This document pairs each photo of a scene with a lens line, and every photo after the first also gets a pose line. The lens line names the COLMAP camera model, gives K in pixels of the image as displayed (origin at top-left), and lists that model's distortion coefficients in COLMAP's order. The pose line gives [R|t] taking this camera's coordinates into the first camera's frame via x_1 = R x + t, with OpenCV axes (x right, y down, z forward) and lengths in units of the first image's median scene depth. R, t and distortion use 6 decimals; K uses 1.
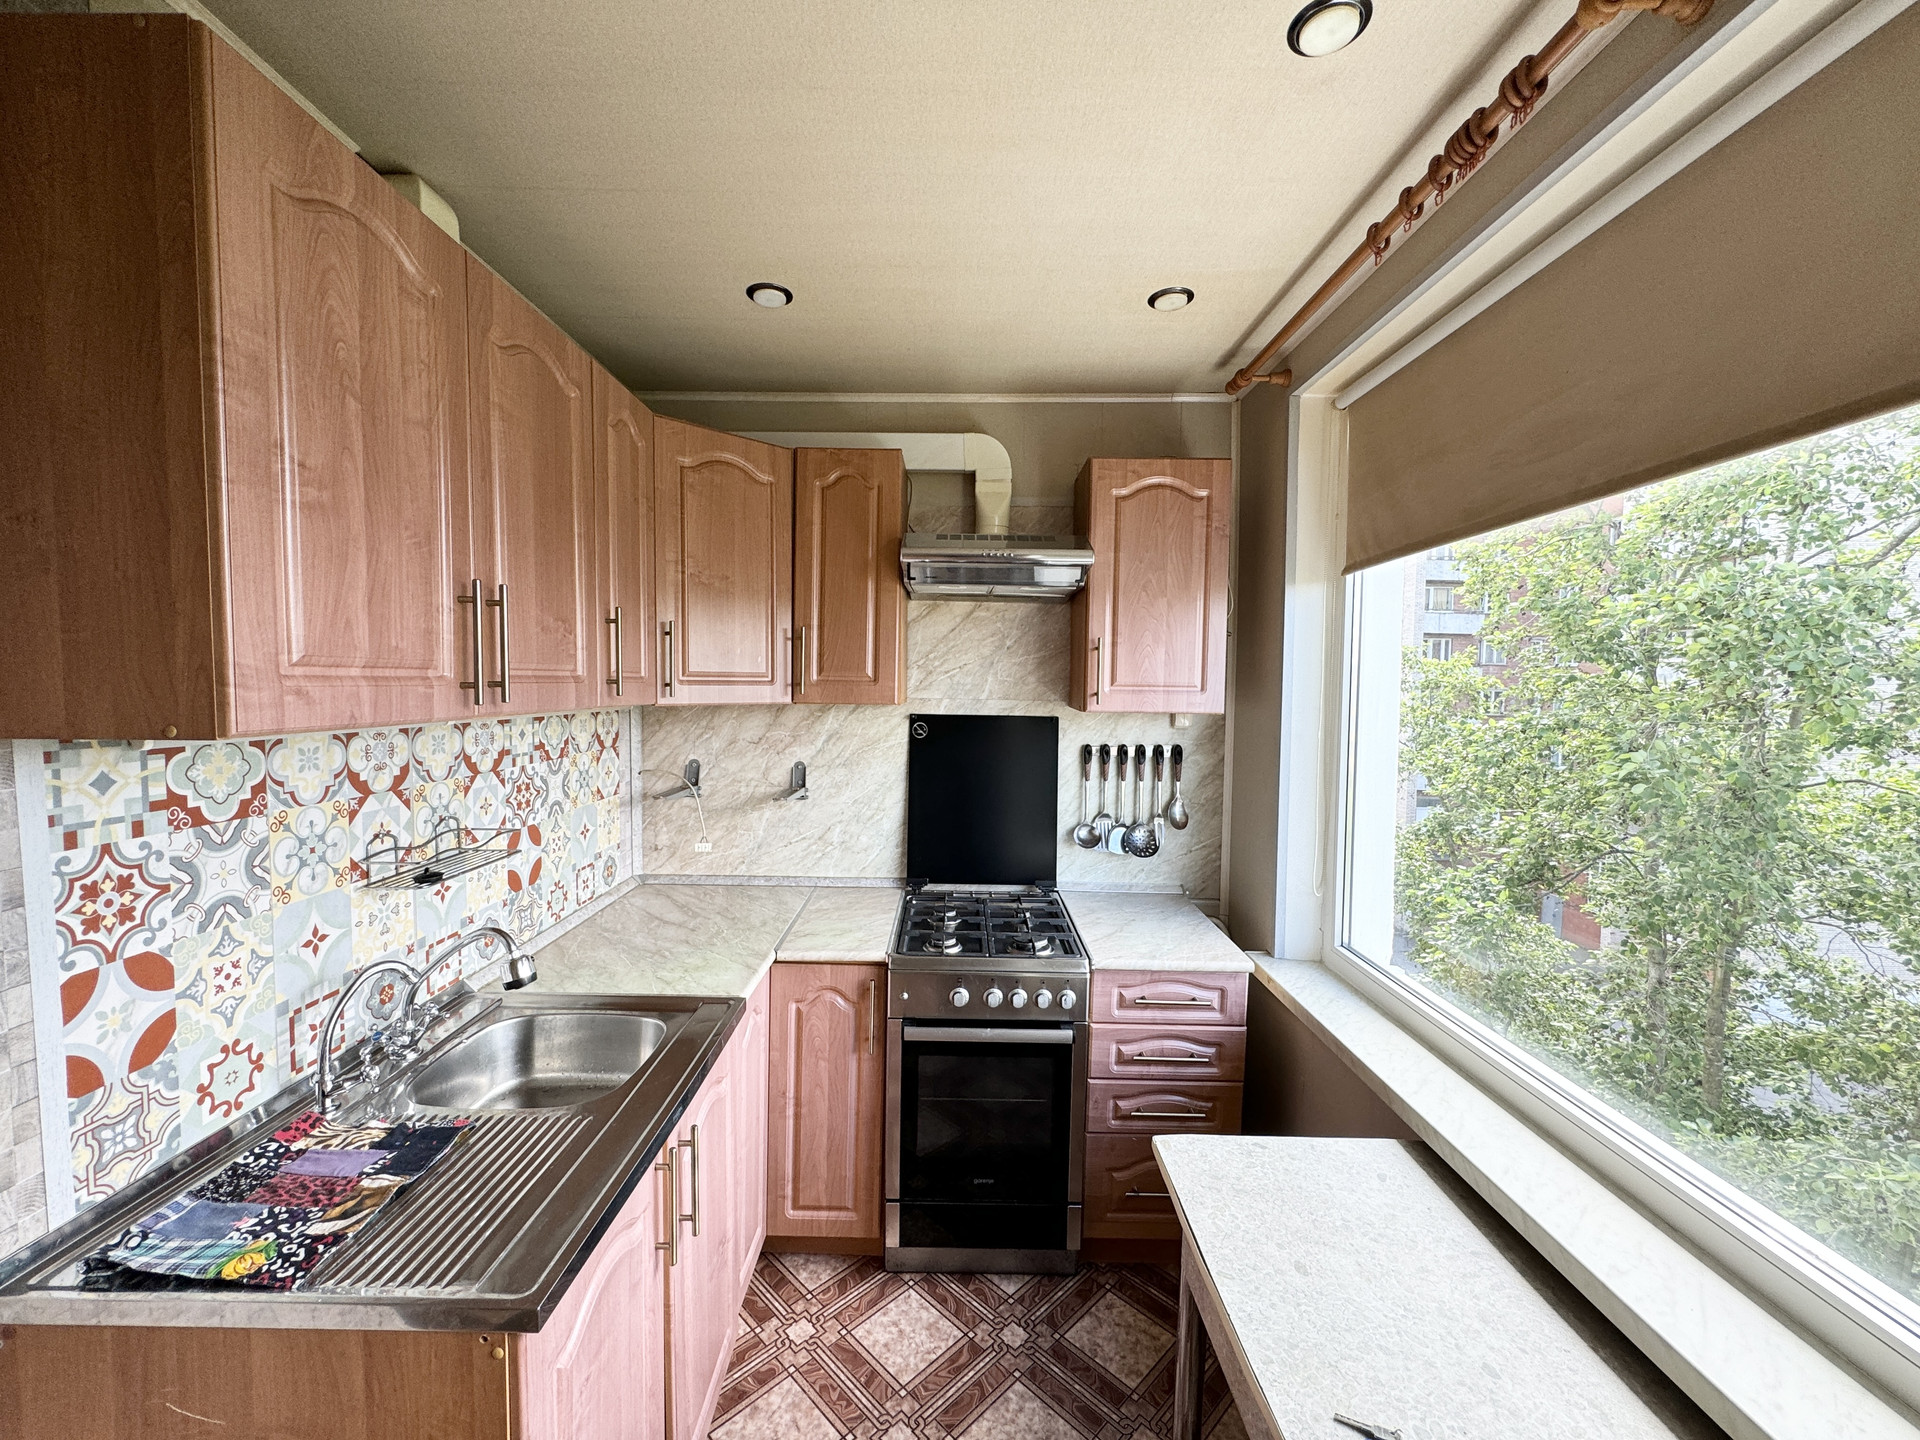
lens RADIAL K [[766.3, 0, 957.8], [0, 766.3, 720.4], [0, 0, 1]] dist [-0.001398, -0.000073]
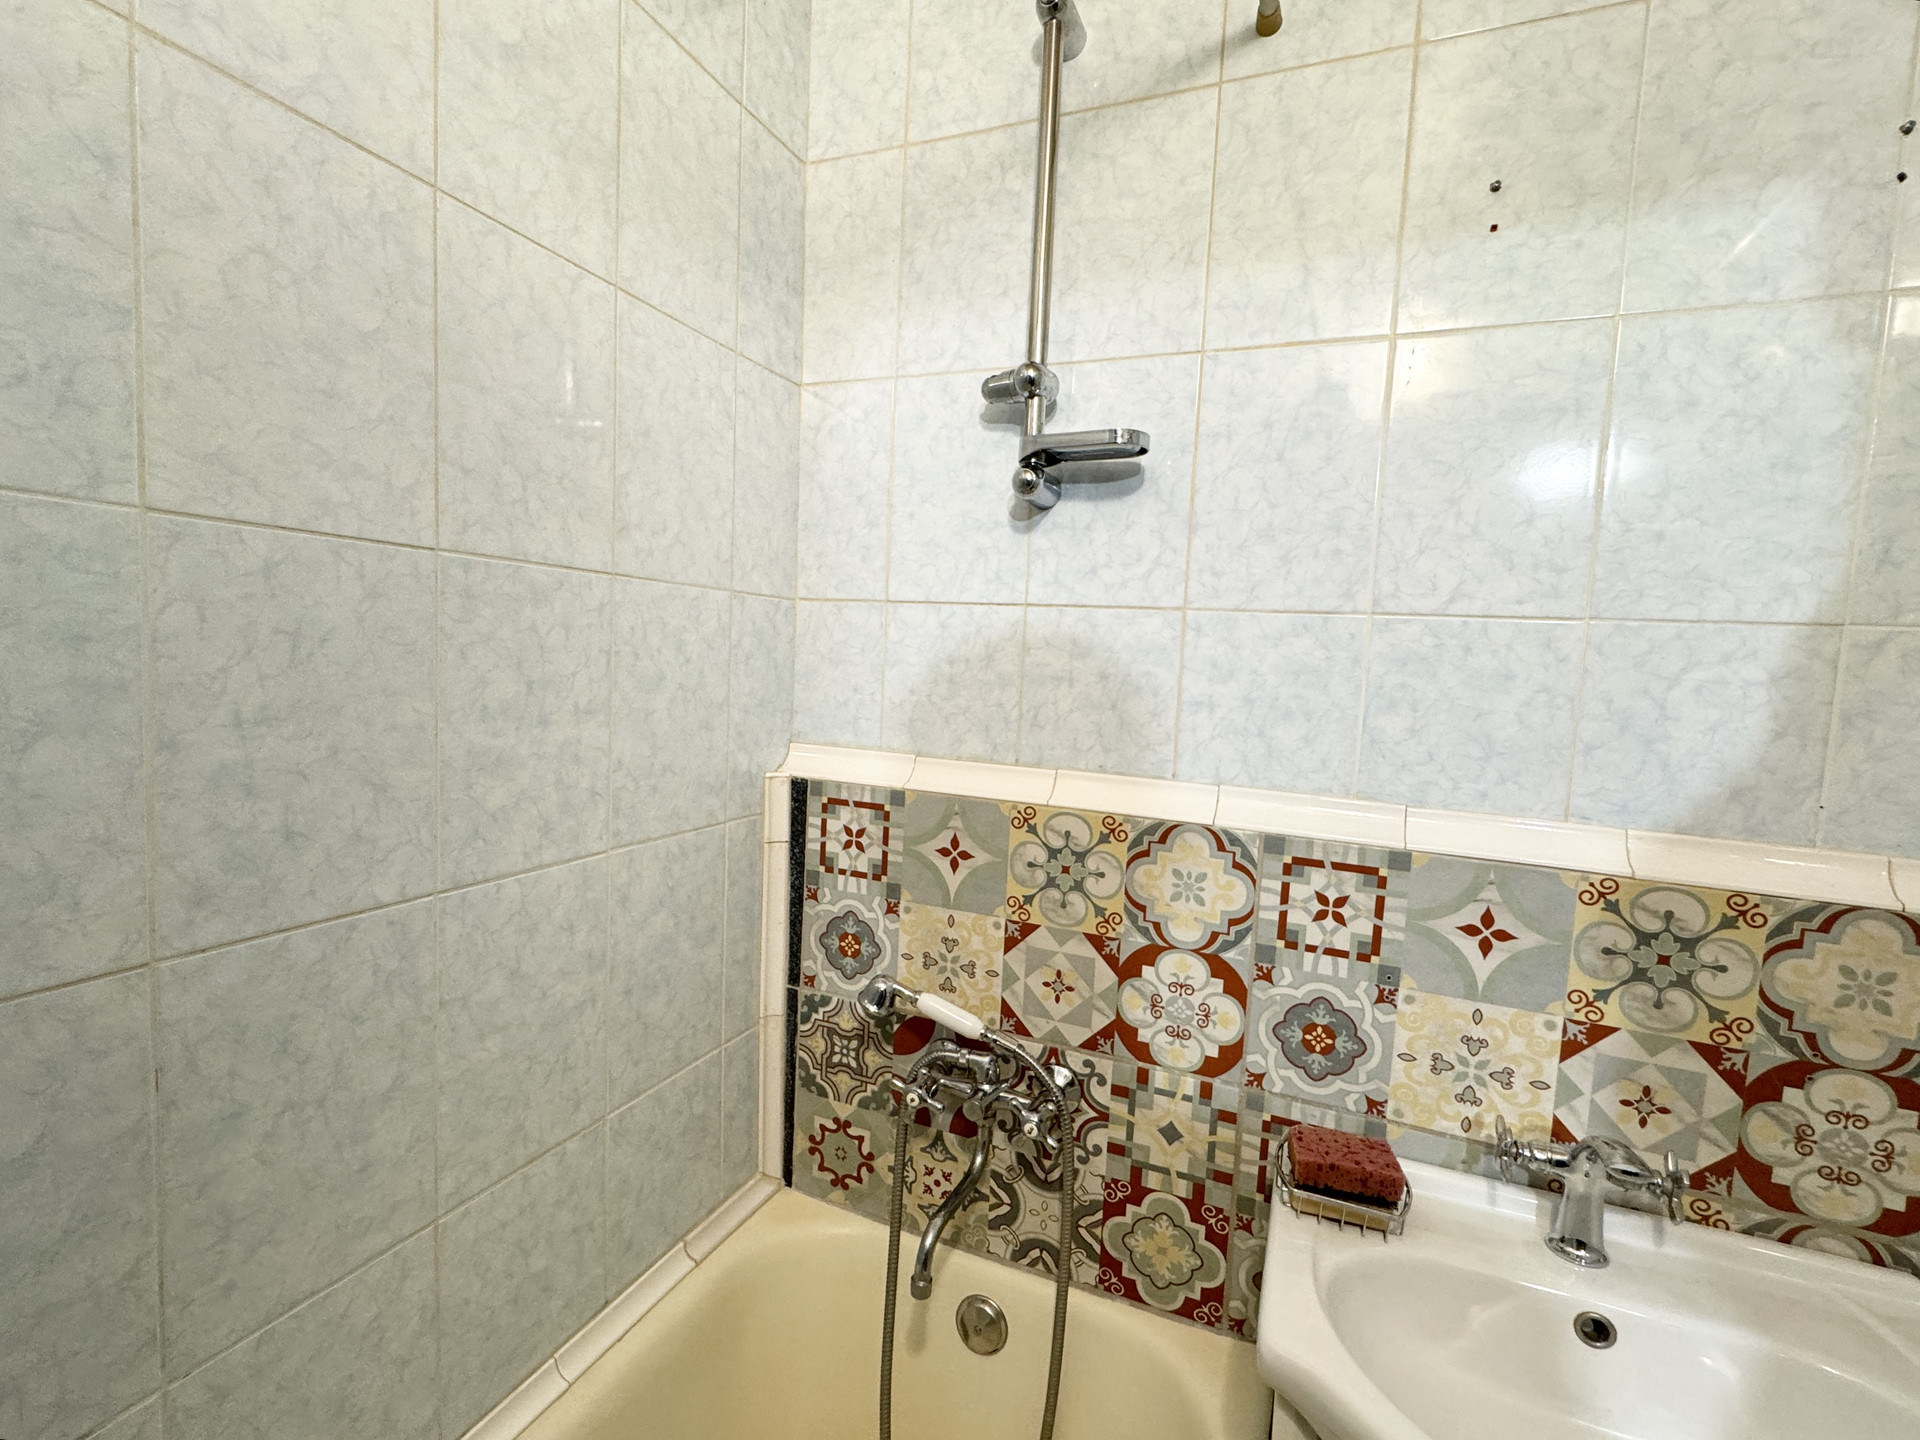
lens RADIAL K [[877.4, 0, 953.8], [0, 877.4, 715.2], [0, 0, 1]] dist [-0.000227, 0.000013]
pose [[-0.379832, 0.050374, -0.923683, -0.001033], [-0.920638, -0.118046, 0.372142, -0.008314], [-0.090291, 0.991730, 0.091214, 0.192401]]
